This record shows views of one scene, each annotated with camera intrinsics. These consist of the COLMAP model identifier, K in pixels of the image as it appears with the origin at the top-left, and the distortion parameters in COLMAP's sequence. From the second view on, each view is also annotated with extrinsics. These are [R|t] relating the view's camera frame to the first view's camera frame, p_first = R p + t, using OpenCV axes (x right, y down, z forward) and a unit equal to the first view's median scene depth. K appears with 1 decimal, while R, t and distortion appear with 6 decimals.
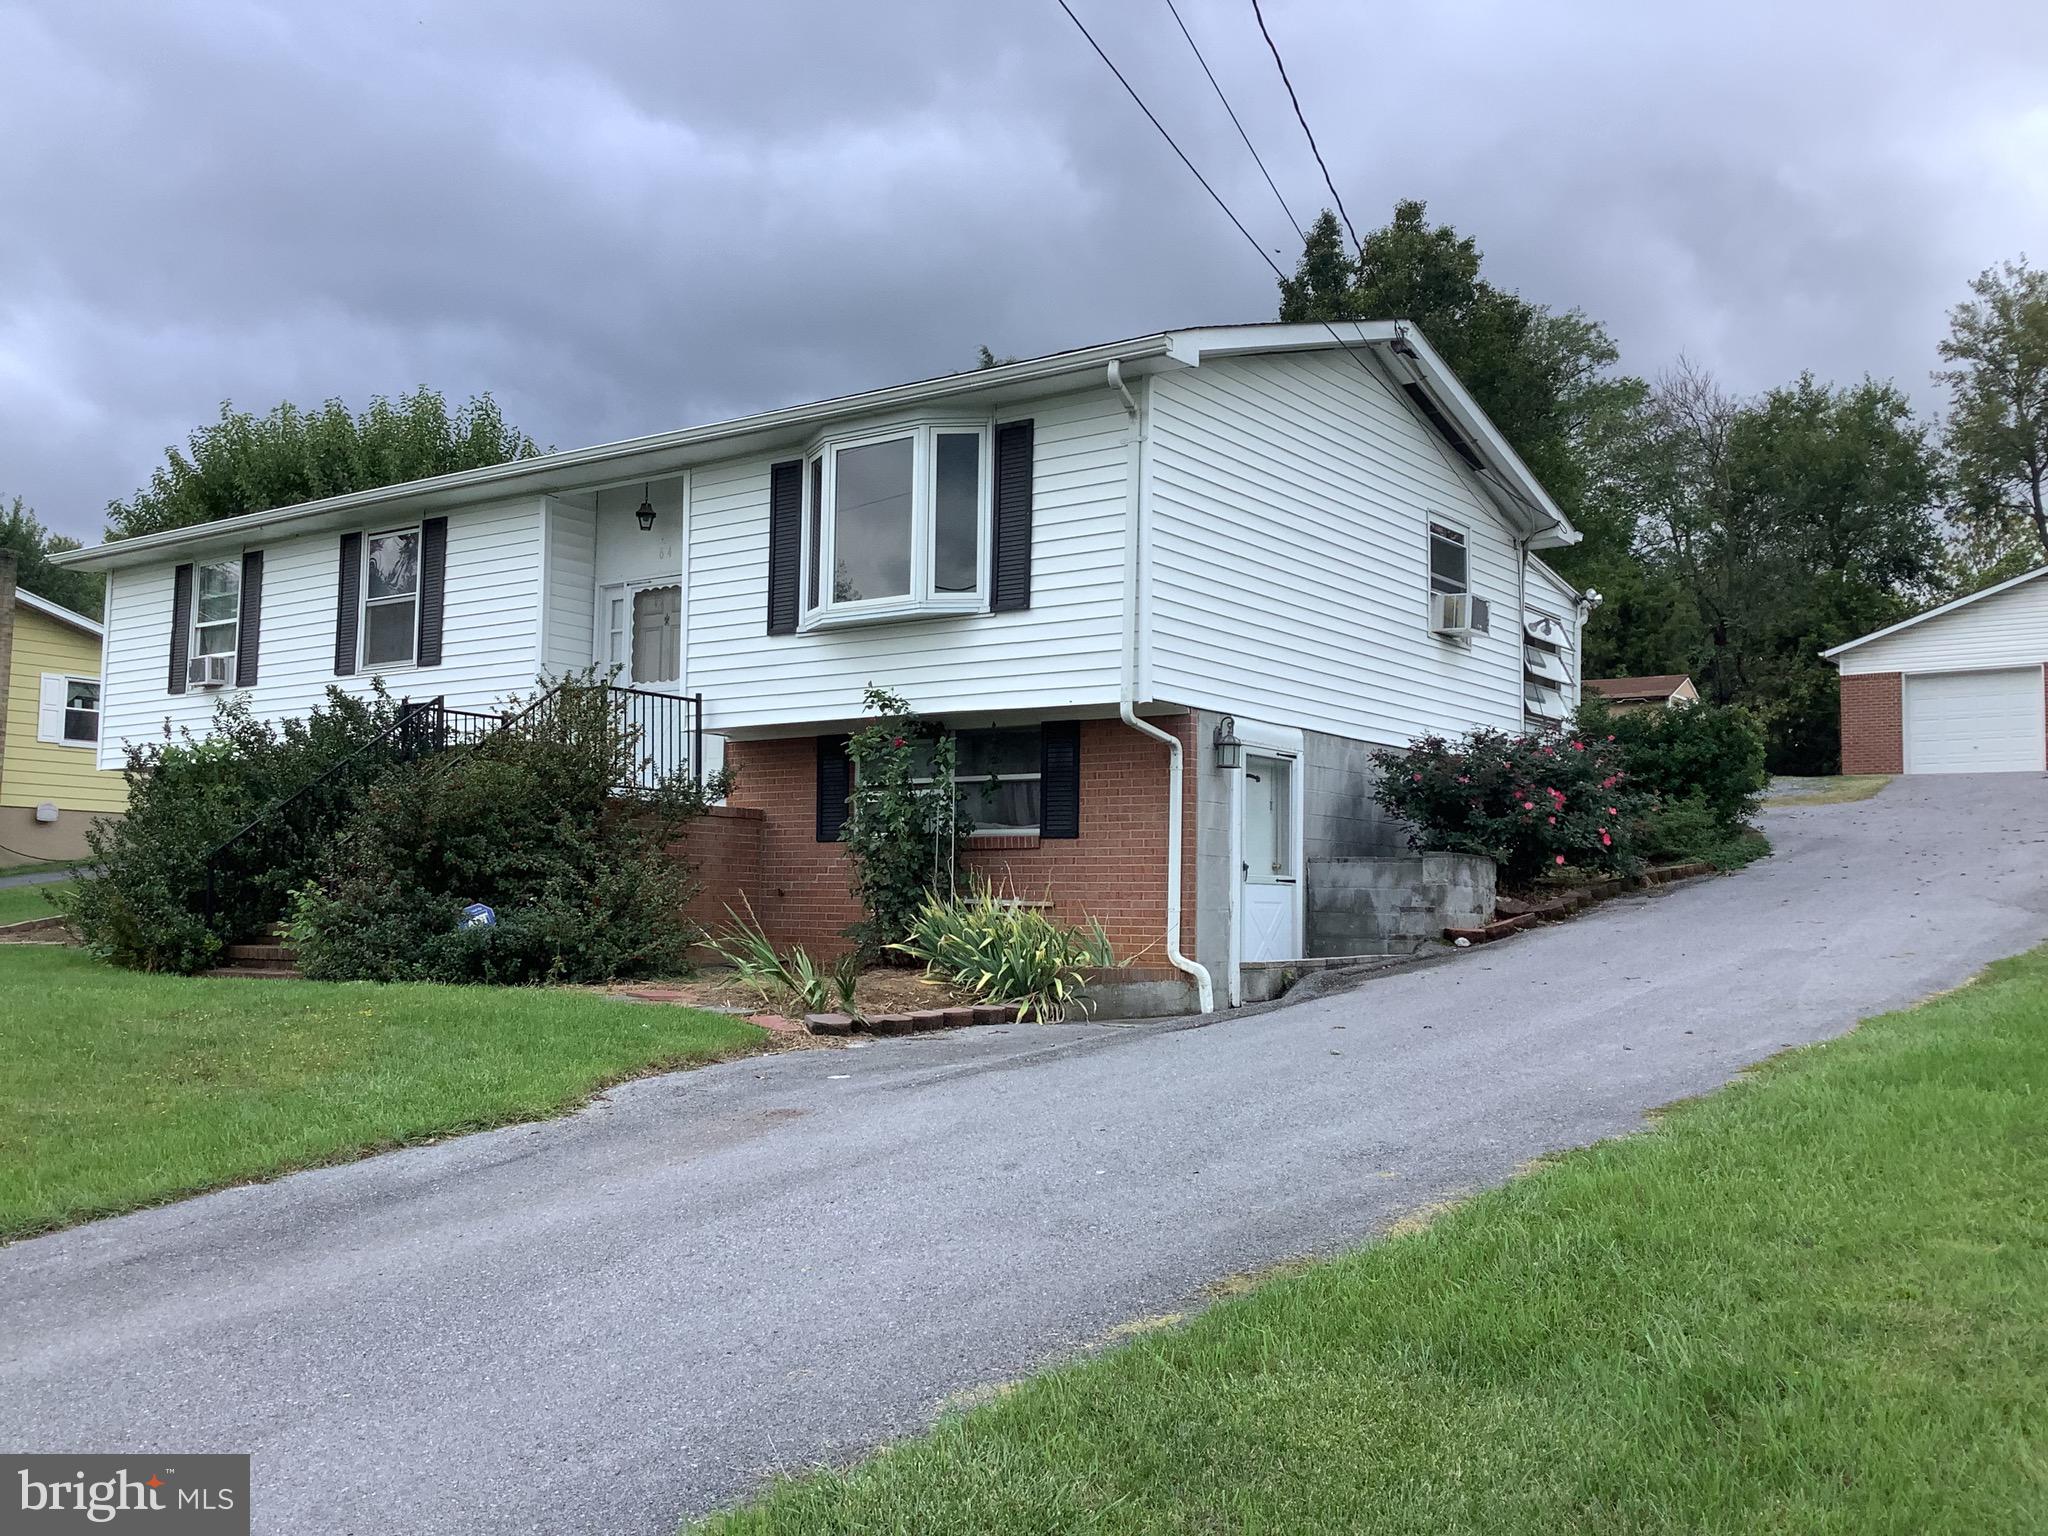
lens RADIAL K [[1898.4, 0, 1027.5], [0, 1898.4, 778.6], [0, 0, 1]] dist [0.080902, -0.204313]
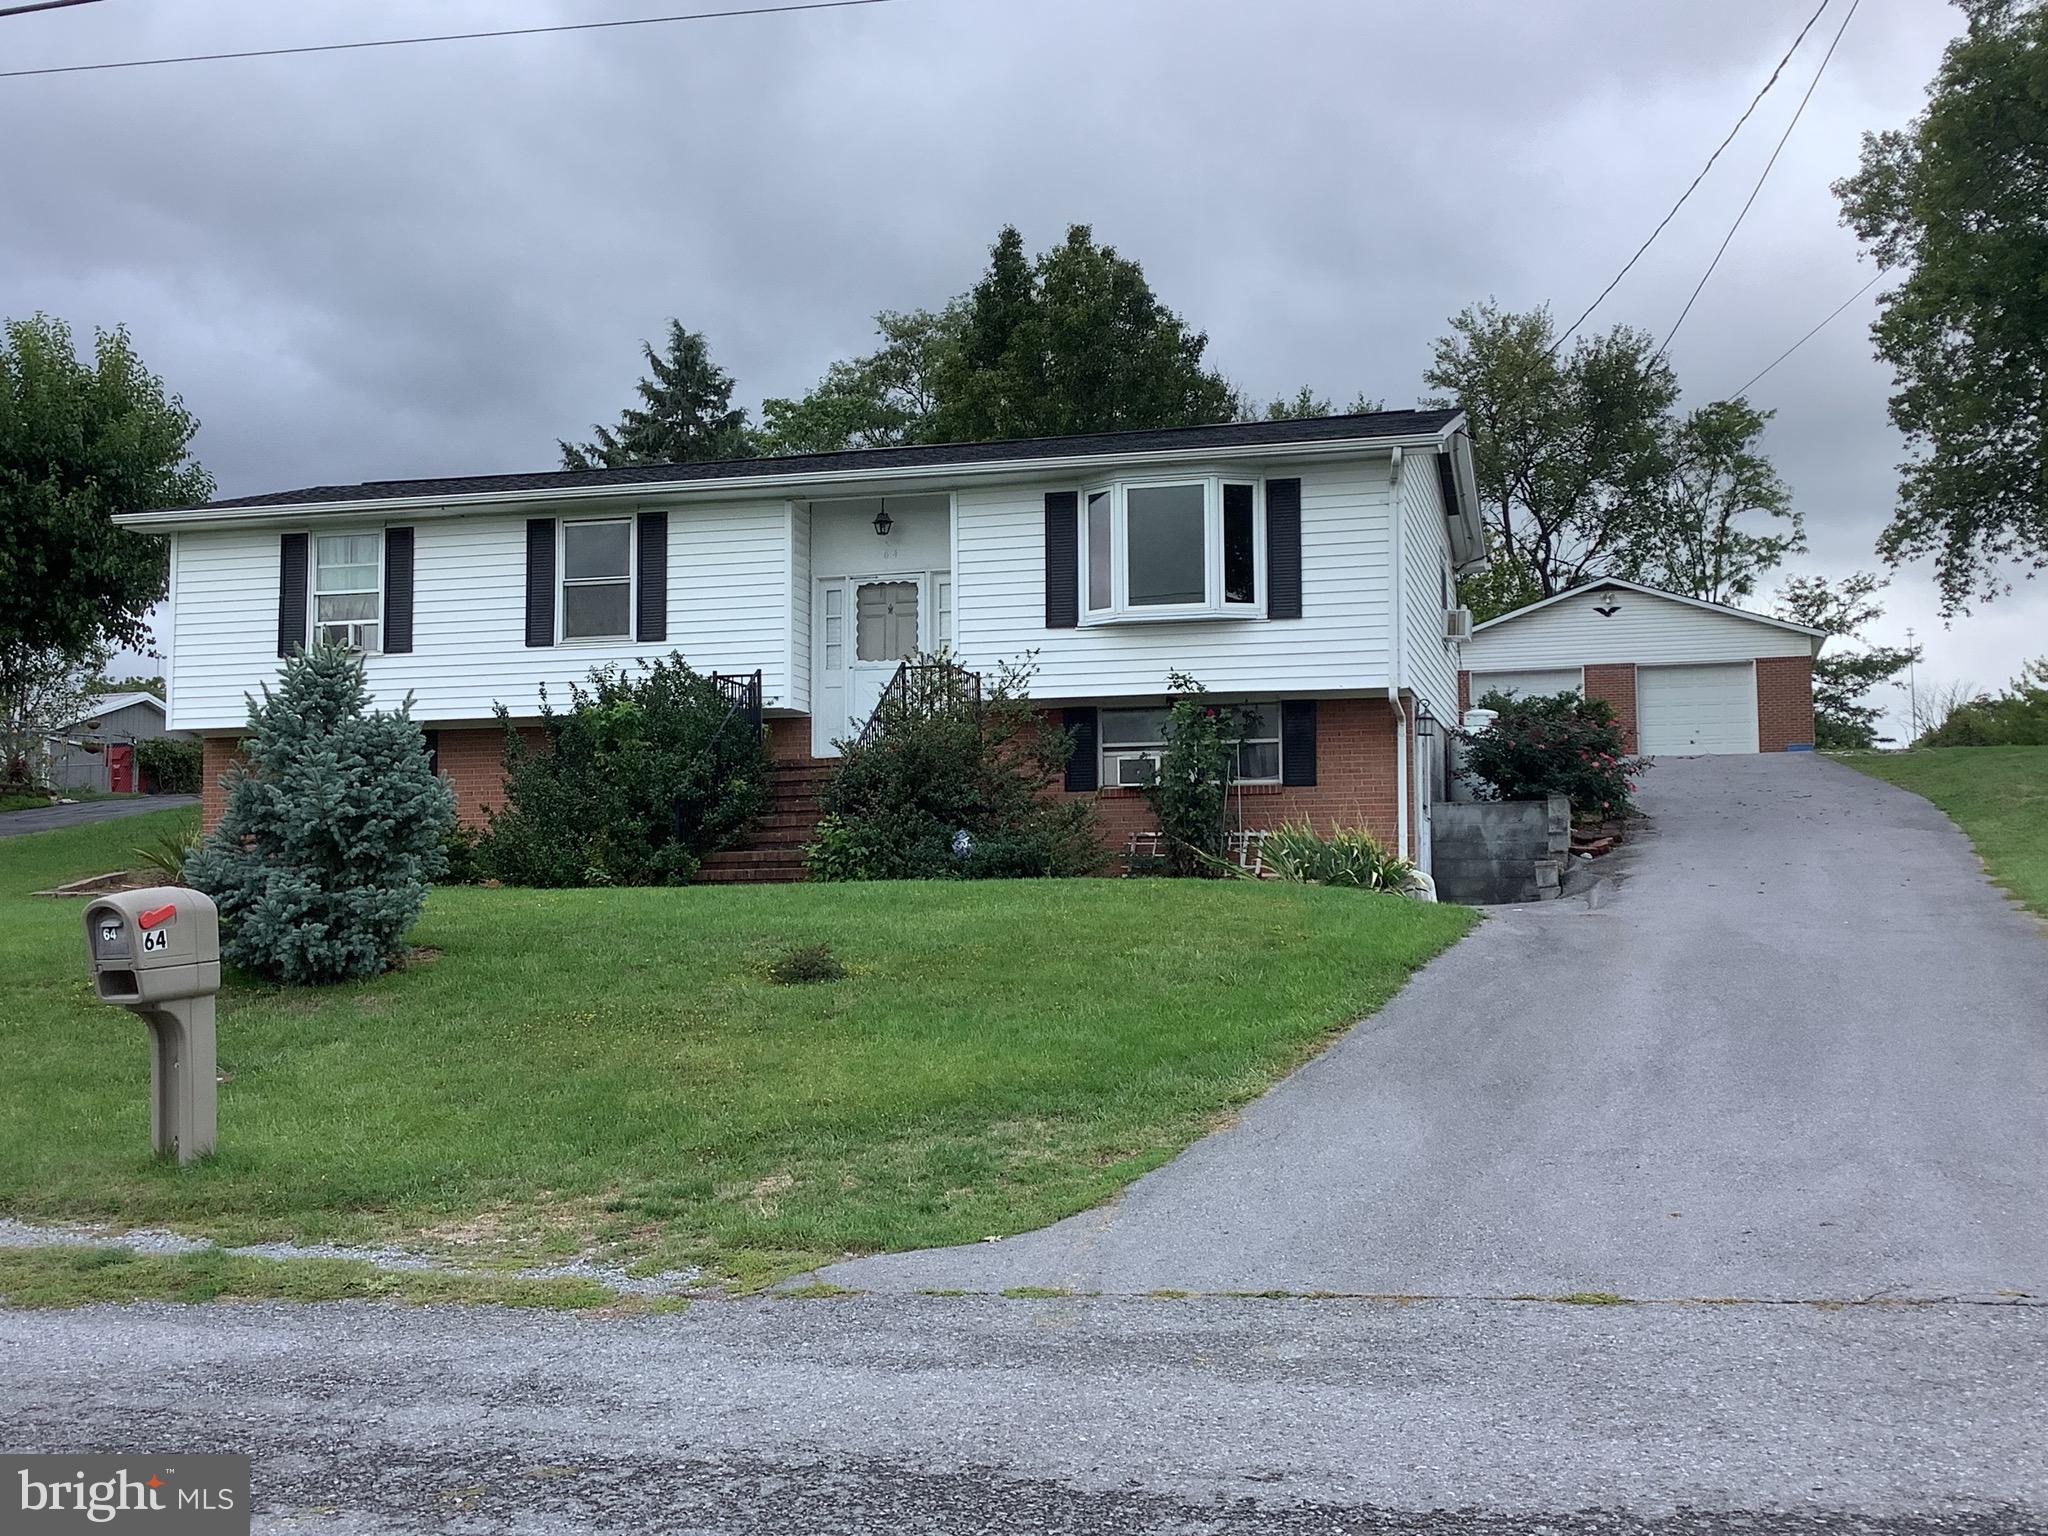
lens RADIAL K [[2178.5, 0, 1024.0], [0, 2178.5, 768.0], [0, 0, 1]] dist [-0.002959, 0.017823]
pose [[0.936528, 0.008983, 0.350478, -0.680710], [-0.008660, 0.999959, -0.002487, 0.022944], [-0.350486, -0.000706, 0.936568, -0.371544]]
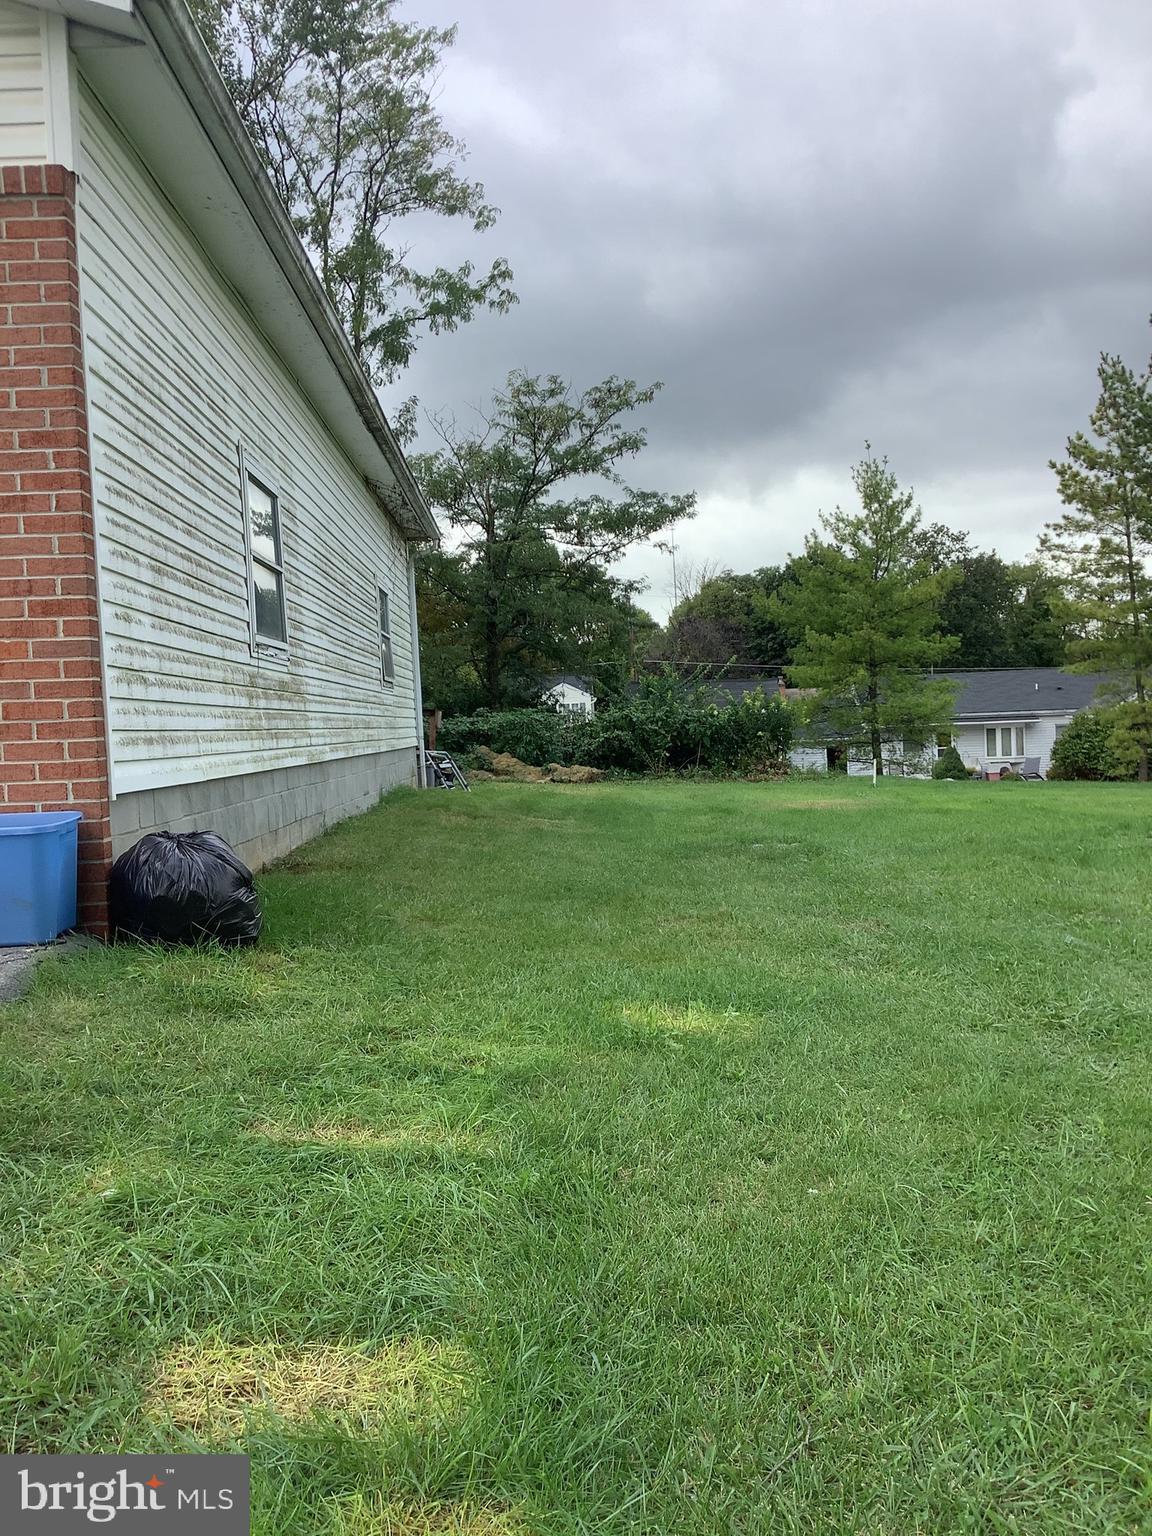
lens RADIAL K [[1390.9, 0, 569.4], [0, 1390.9, 770.9], [0, 0, 1]] dist [0.089186, -0.177531]
pose [[0.783023, -0.065513, 0.618532, 1.481525], [0.001949, 0.994691, 0.102887, -0.070280], [-0.621989, -0.079358, 0.778994, 1.993532]]
